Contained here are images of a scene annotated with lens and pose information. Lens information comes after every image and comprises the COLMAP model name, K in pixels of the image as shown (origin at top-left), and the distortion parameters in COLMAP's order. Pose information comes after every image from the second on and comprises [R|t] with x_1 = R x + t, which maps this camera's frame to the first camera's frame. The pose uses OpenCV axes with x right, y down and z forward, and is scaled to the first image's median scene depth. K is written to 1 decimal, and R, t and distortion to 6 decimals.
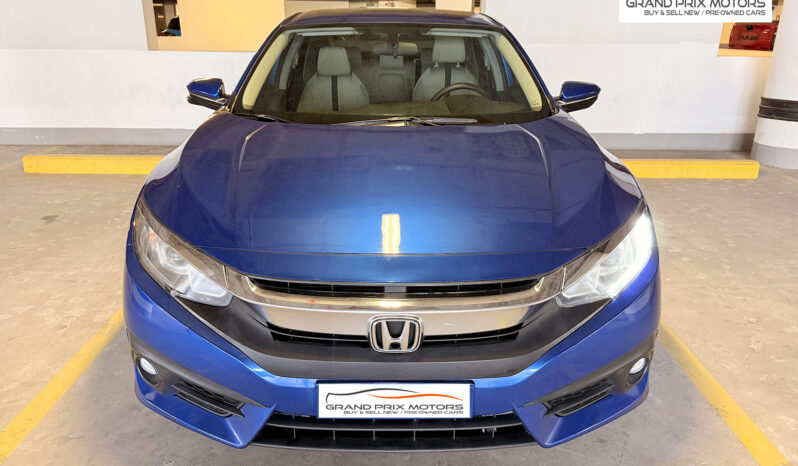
lens RADIAL K [[527.4, 0, 399.0], [0, 527.4, 233.0], [0, 0, 1]] dist [0.074647, -0.081133]
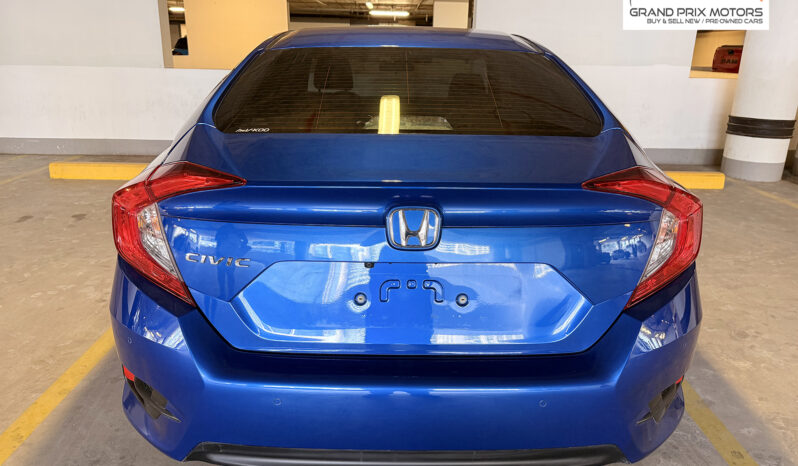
lens RADIAL K [[549.1, 0, 399.0], [0, 549.1, 233.0], [0, 0, 1]] dist [0.000185, 0.000217]
pose [[0.999967, 0.008002, 0.001292, 0.008057], [-0.007943, 0.999124, -0.041097, 0.037803], [-0.001620, 0.041085, 0.999154, -0.106624]]
